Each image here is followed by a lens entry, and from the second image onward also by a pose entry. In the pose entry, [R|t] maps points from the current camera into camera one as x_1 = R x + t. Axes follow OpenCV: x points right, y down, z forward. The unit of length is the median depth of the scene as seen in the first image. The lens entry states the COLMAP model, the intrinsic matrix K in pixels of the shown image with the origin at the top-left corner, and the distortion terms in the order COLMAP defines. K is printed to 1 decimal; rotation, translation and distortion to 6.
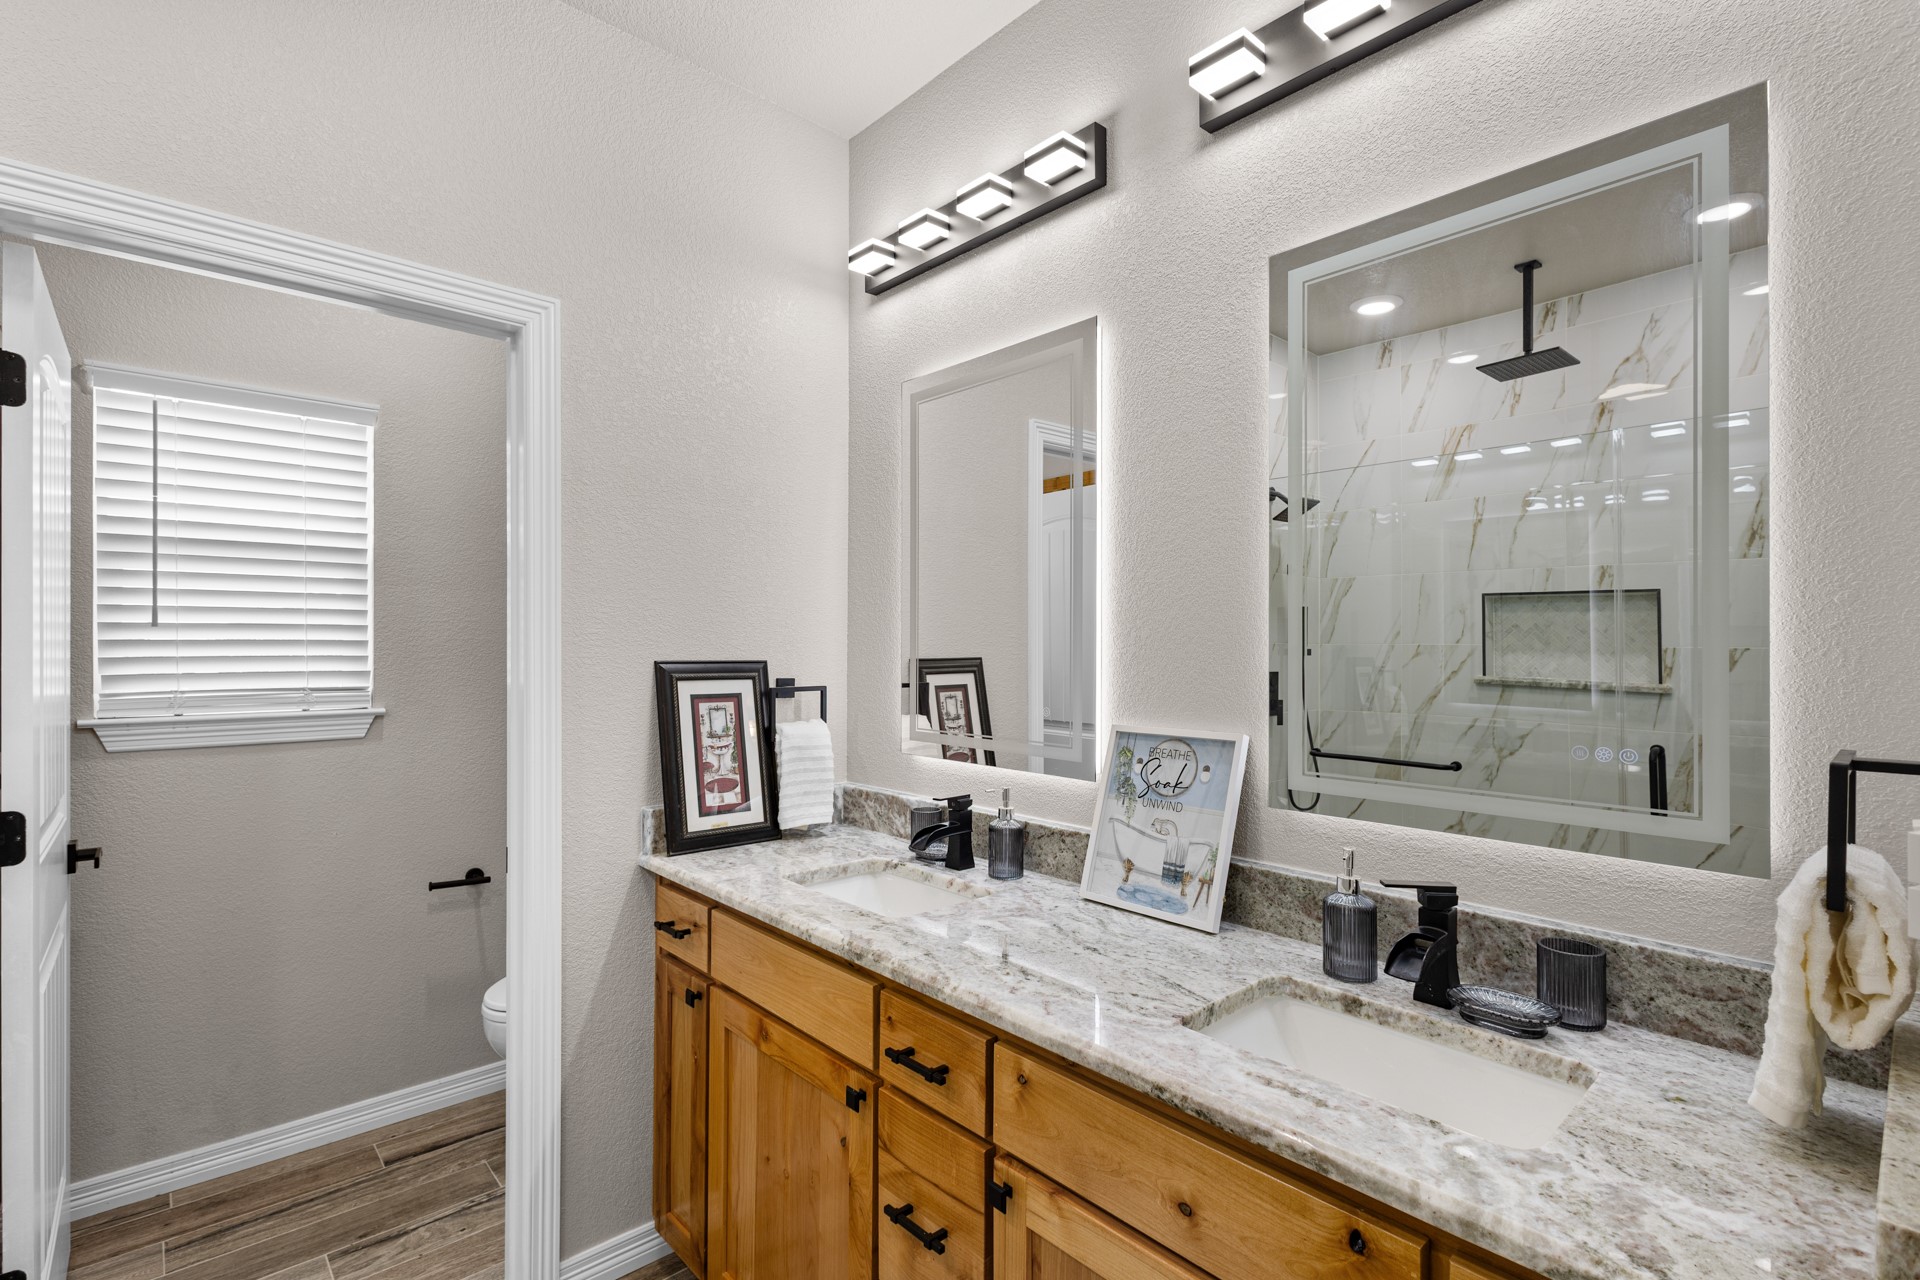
lens RADIAL K [[885.6, 0, 948.8], [0, 885.6, 641.1], [0, 0, 1]] dist [0.006038, -0.001040]
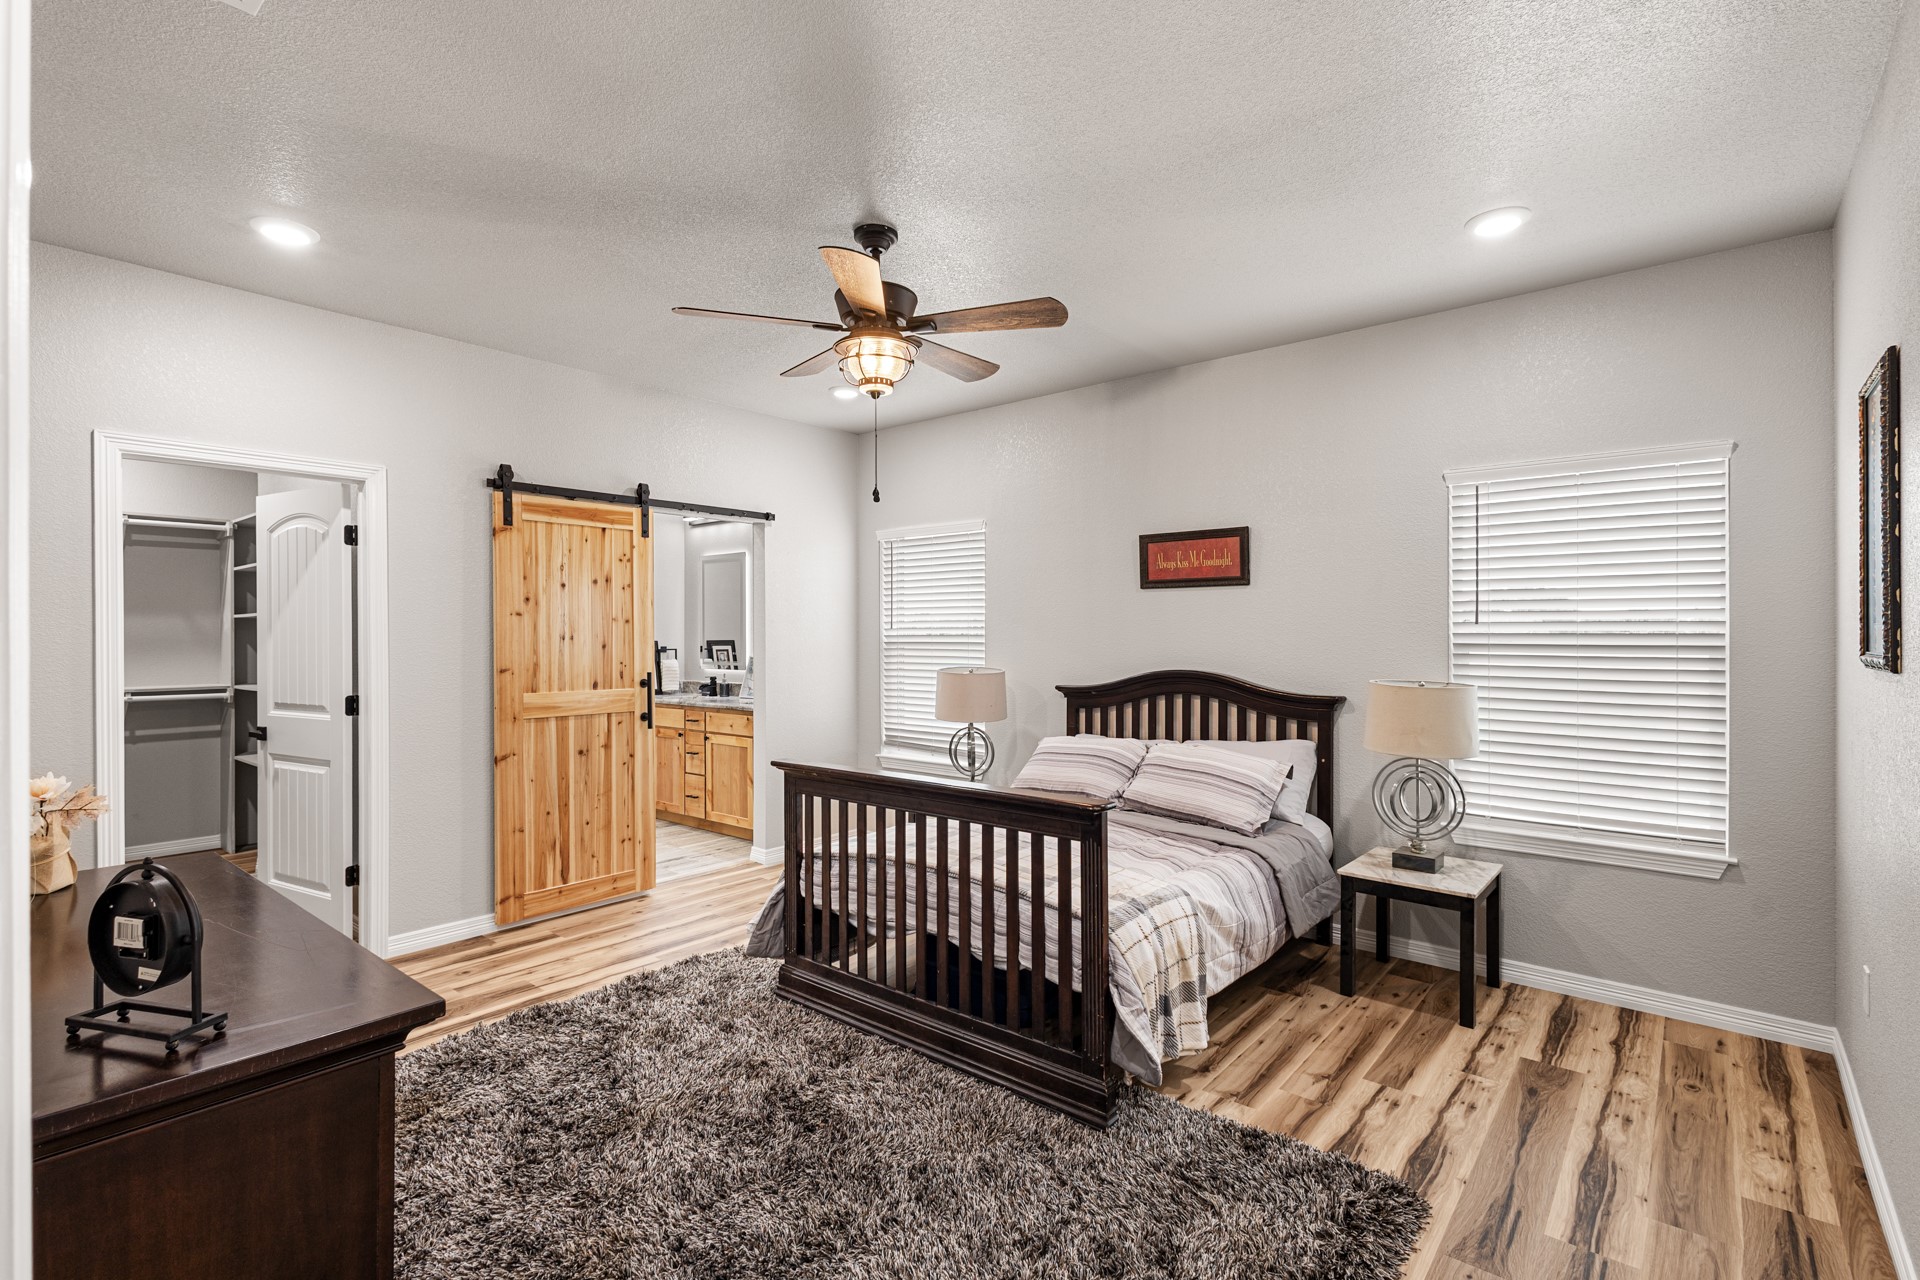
lens RADIAL K [[897.6, 0, 960.0], [0, 897.6, 640.0], [0, 0, 1]] dist [0.004052, 0.000108]
pose [[0.990465, -0.003285, 0.137722, 0.462690], [0.002165, 0.999963, 0.008285, -0.006192], [-0.137745, -0.007907, 0.990436, -2.544781]]
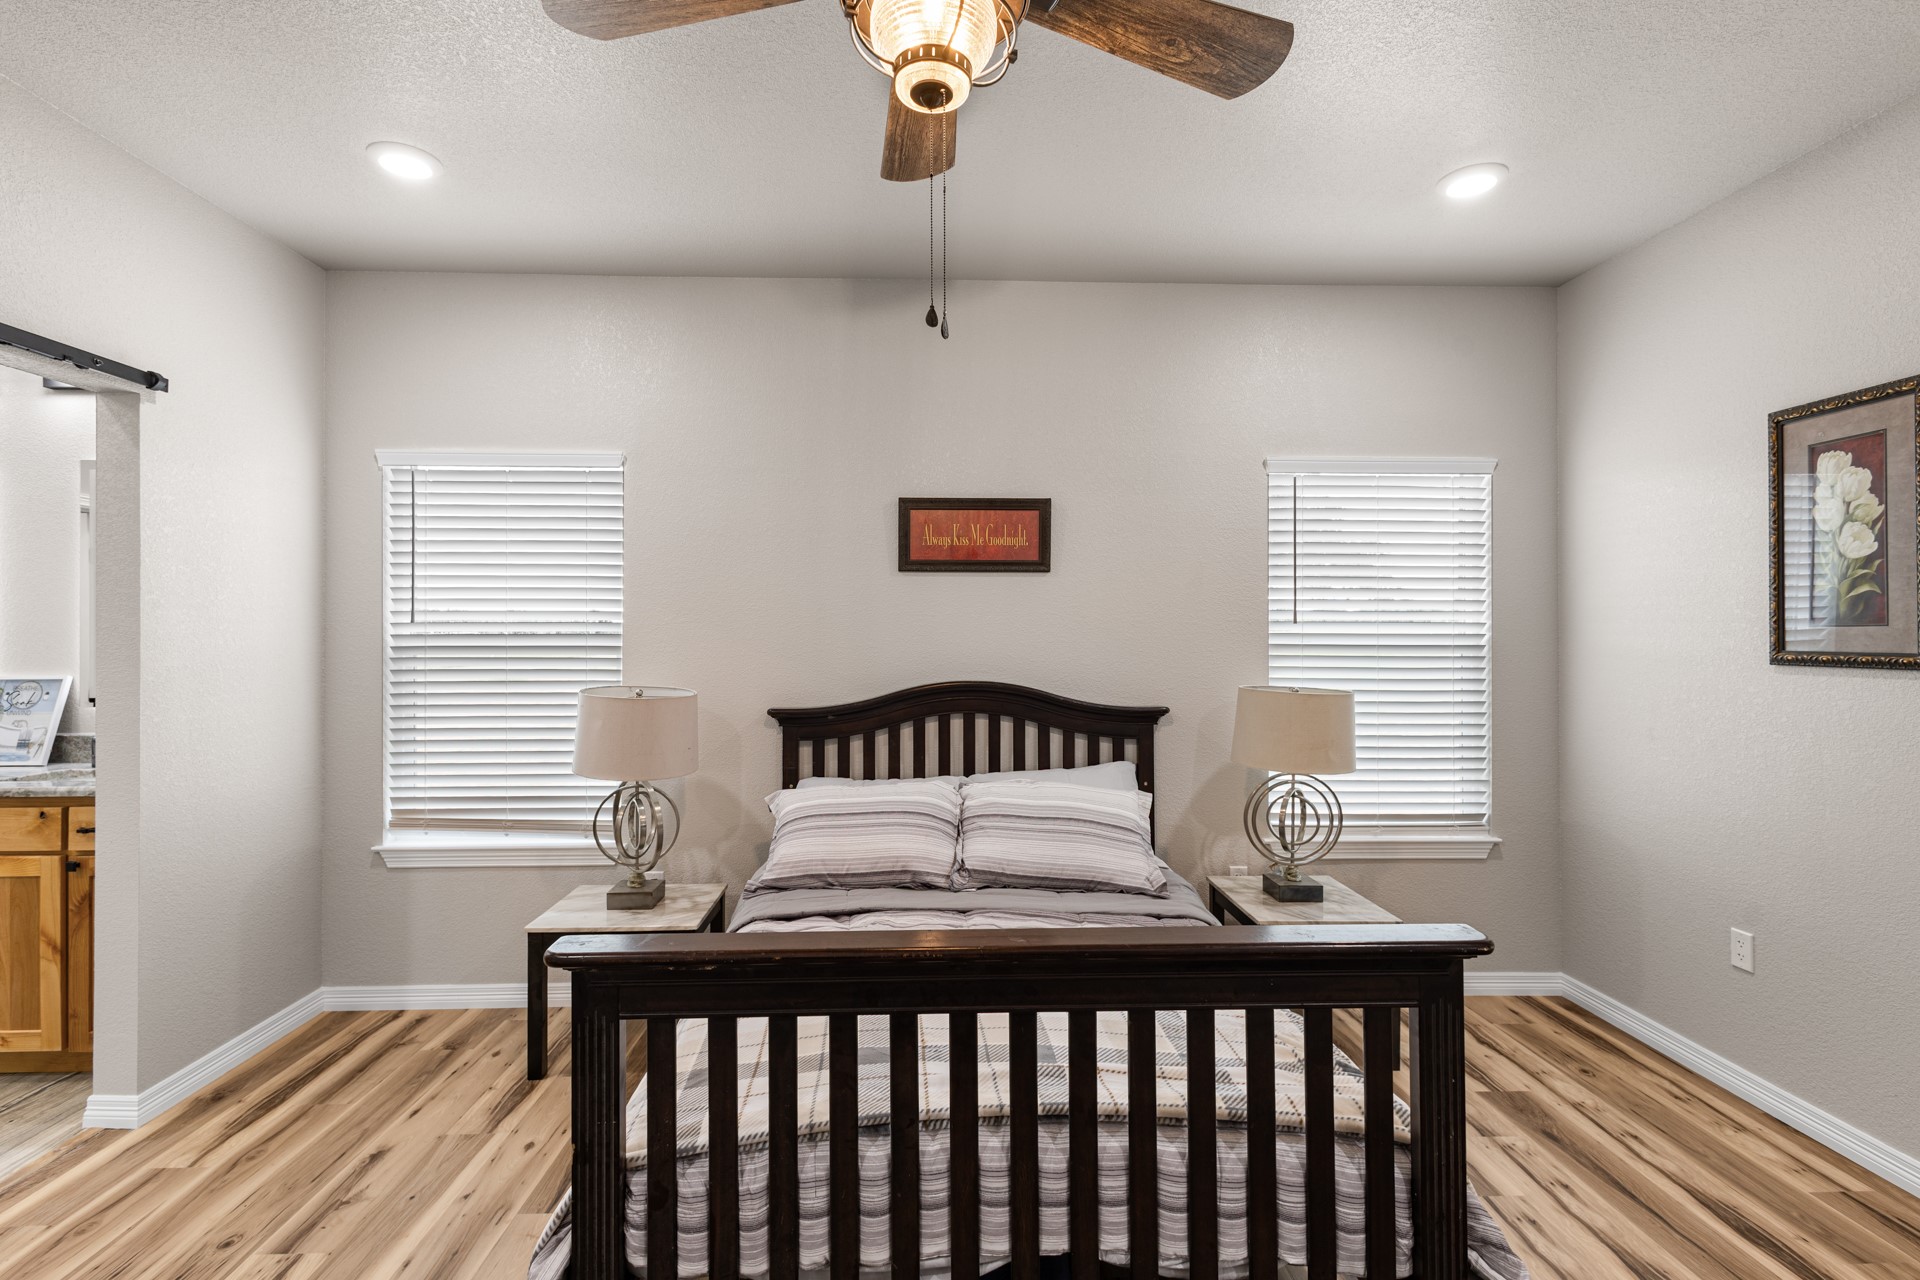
lens RADIAL K [[888.9, 0, 958.5], [0, 888.9, 633.2], [0, 0, 1]] dist [0.004296, -0.000053]
pose [[0.642934, 0.000332, 0.765922, 0.042228], [-0.001165, 0.999999, 0.000544, -0.002520], [-0.765921, -0.001242, 0.642933, -1.492302]]
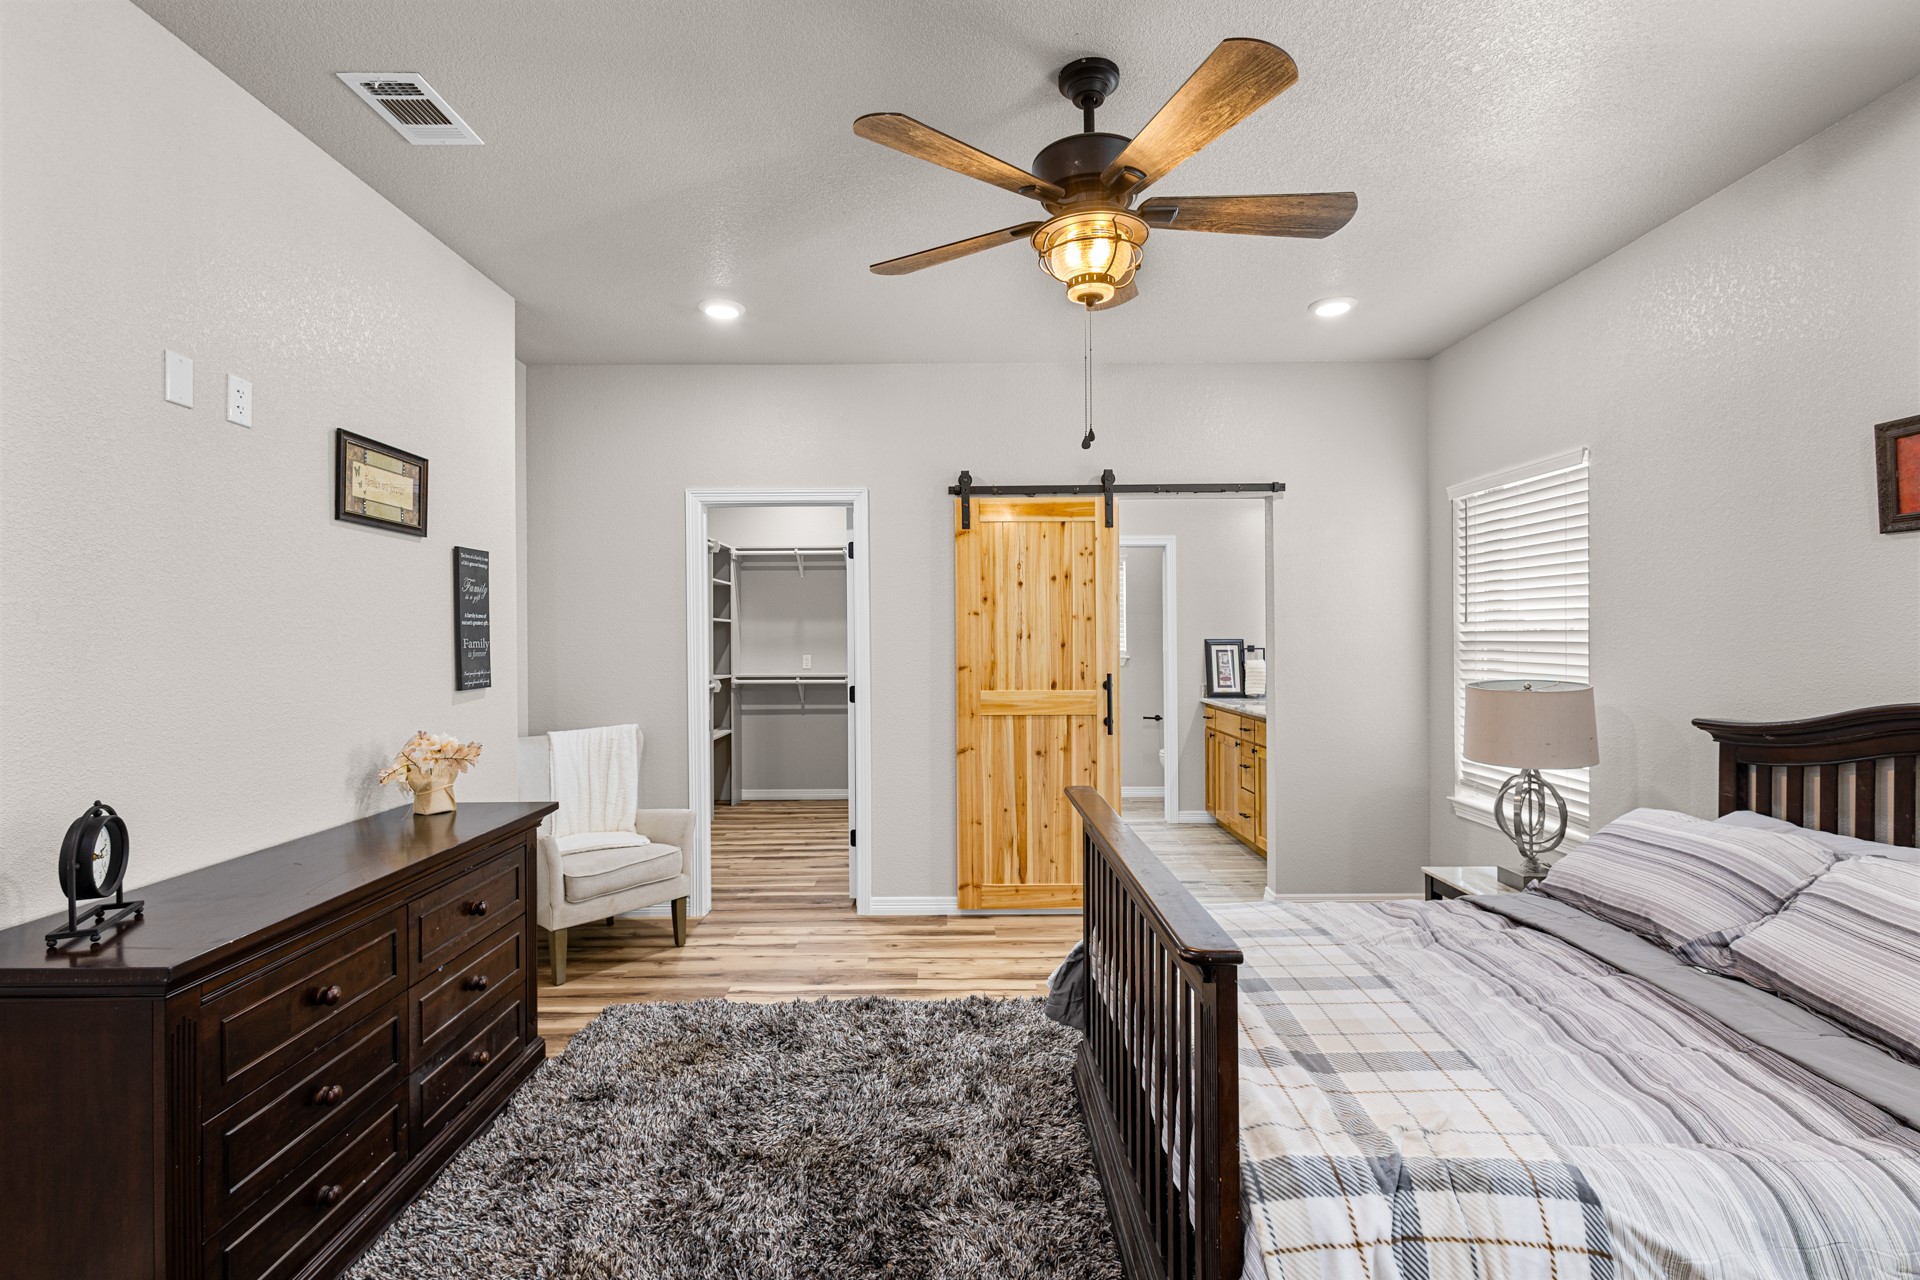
lens RADIAL K [[885.6, 0, 948.8], [0, 885.6, 641.1], [0, 0, 1]] dist [0.006038, -0.001040]
pose [[0.739185, -0.001261, -0.673501, 1.119905], [0.008386, 0.999938, 0.007331, -0.001273], [0.673450, -0.011068, 0.739150, -1.955586]]
